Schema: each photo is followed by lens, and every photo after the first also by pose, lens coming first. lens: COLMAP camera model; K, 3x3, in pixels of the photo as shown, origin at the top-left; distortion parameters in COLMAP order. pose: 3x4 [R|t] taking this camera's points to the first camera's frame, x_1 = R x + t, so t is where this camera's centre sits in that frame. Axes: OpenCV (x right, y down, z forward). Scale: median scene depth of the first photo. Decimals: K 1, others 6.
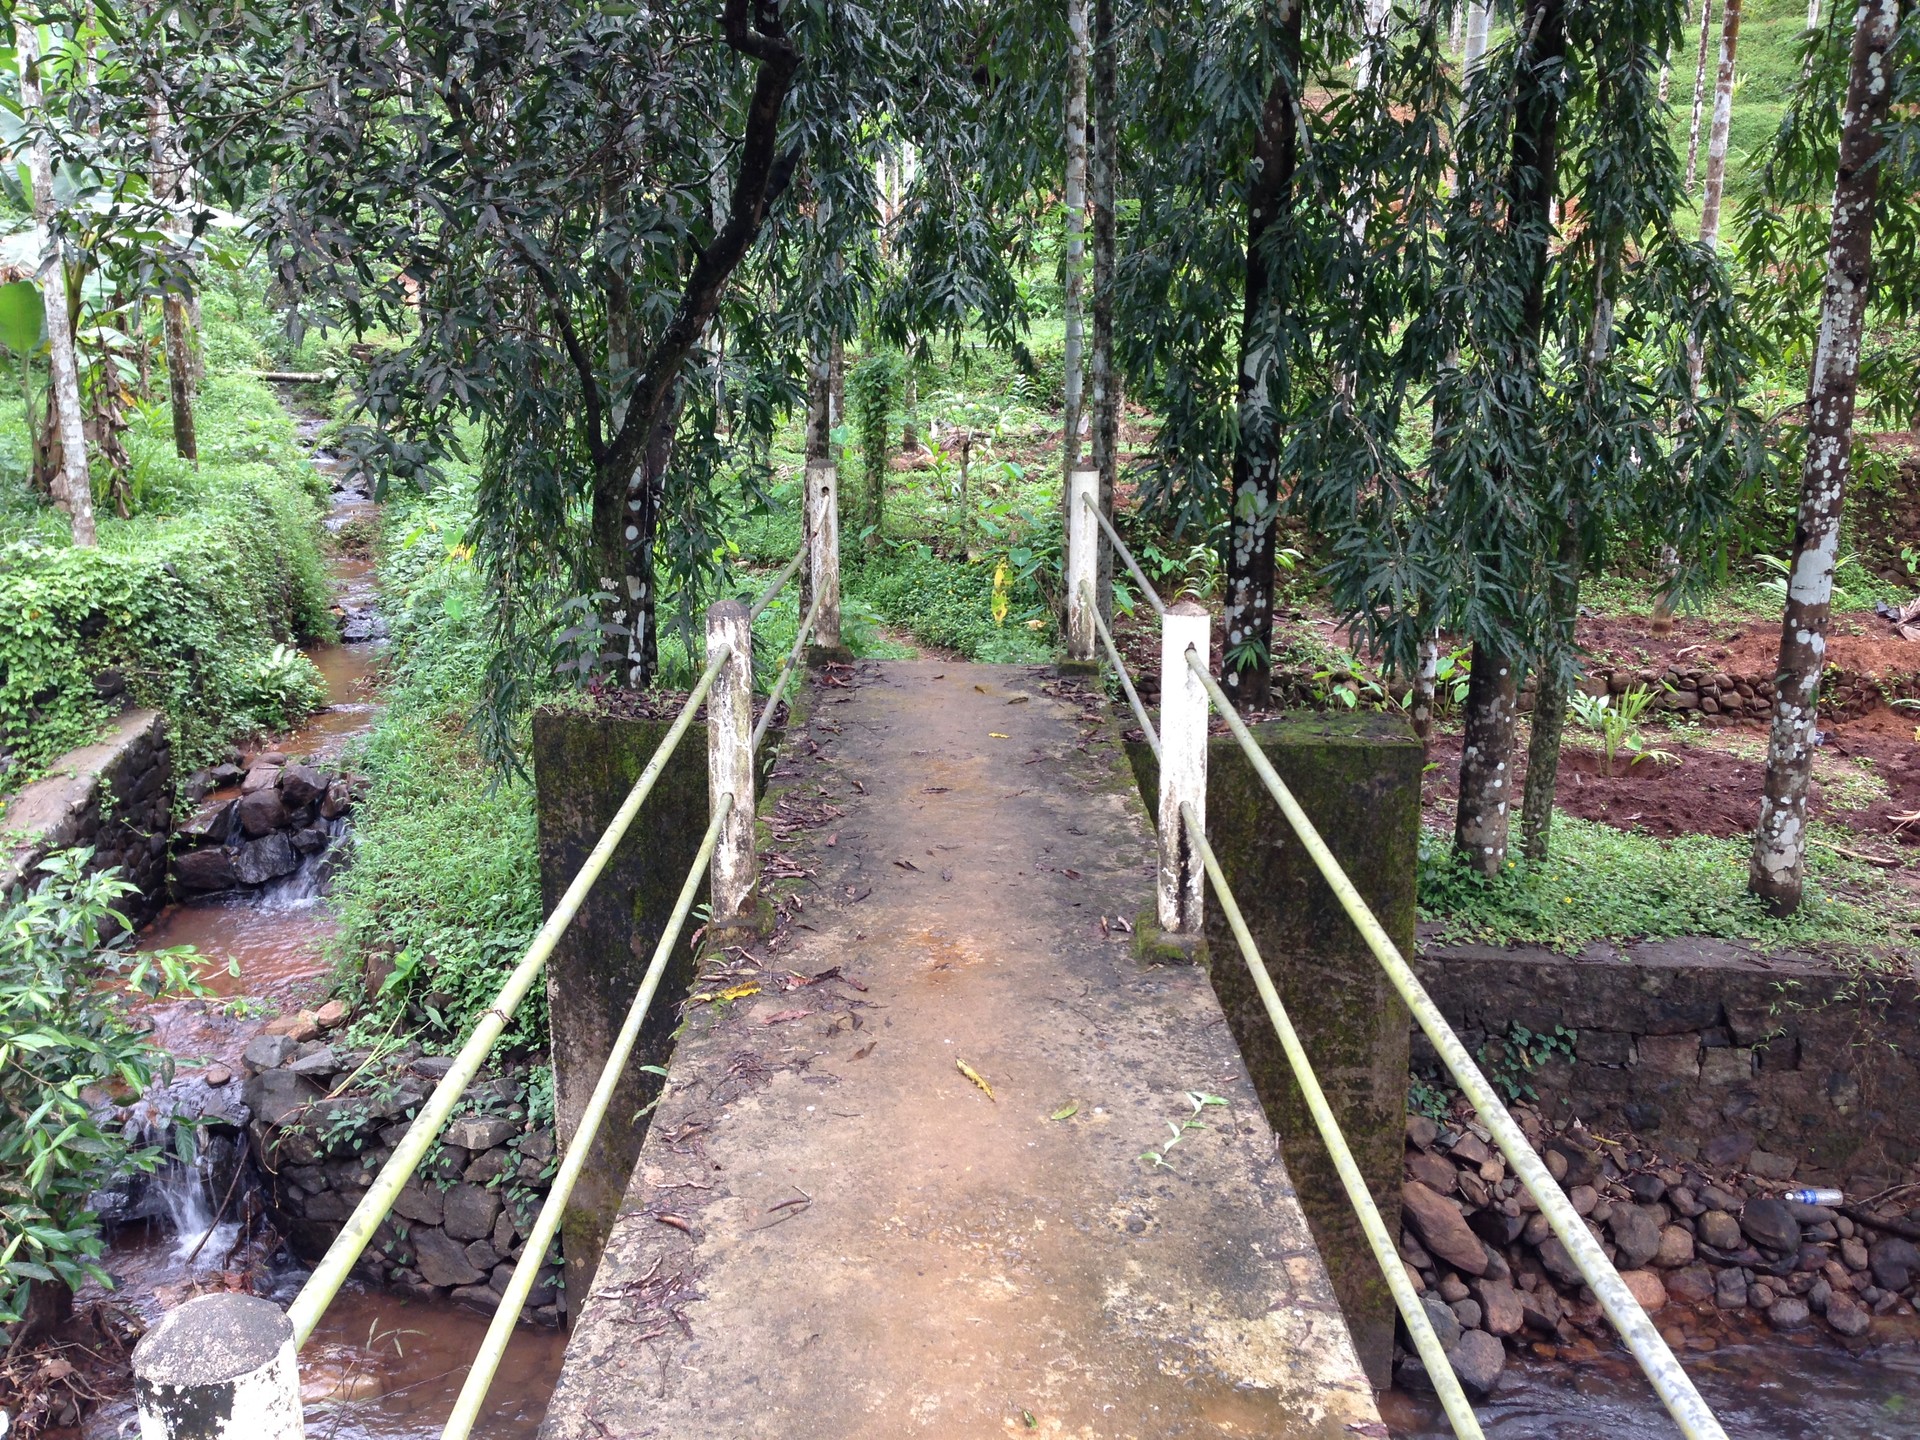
lens RADIAL K [[1766.7, 0, 946.9], [0, 1766.7, 736.6], [0, 0, 1]] dist [0.059542, 0.000000]
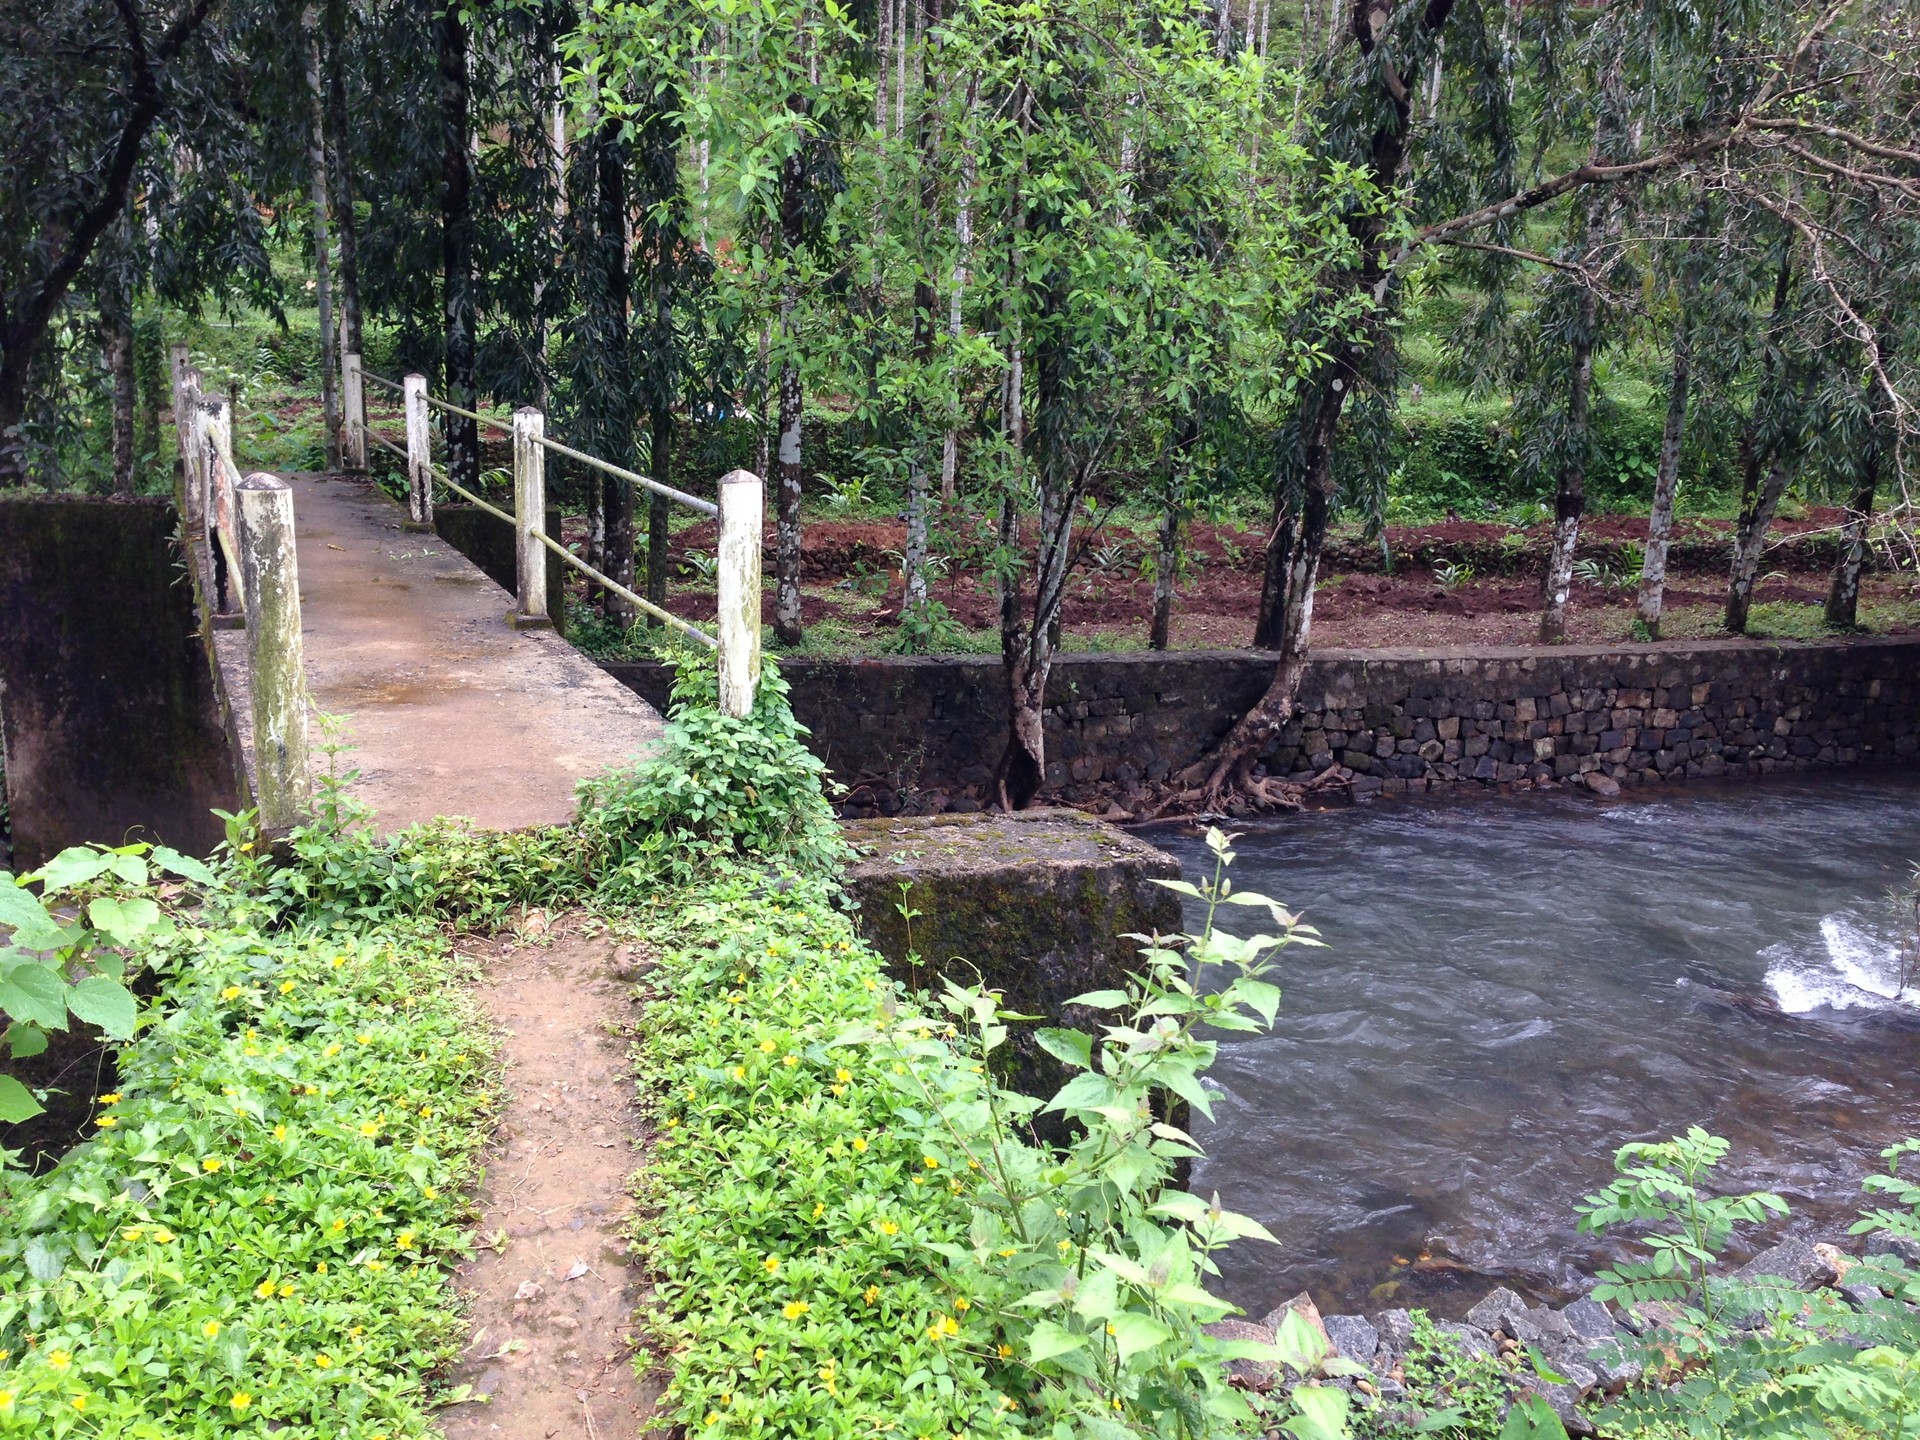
lens RADIAL K [[1766.7, 0, 966.2], [0, 1766.7, 728.4], [0, 0, 1]] dist [0.059542, 0.000000]
pose [[0.910073, -0.055112, 0.410767, -0.070650], [0.063529, 0.997956, -0.006856, 0.167293], [-0.409550, 0.032335, 0.911715, -0.518824]]
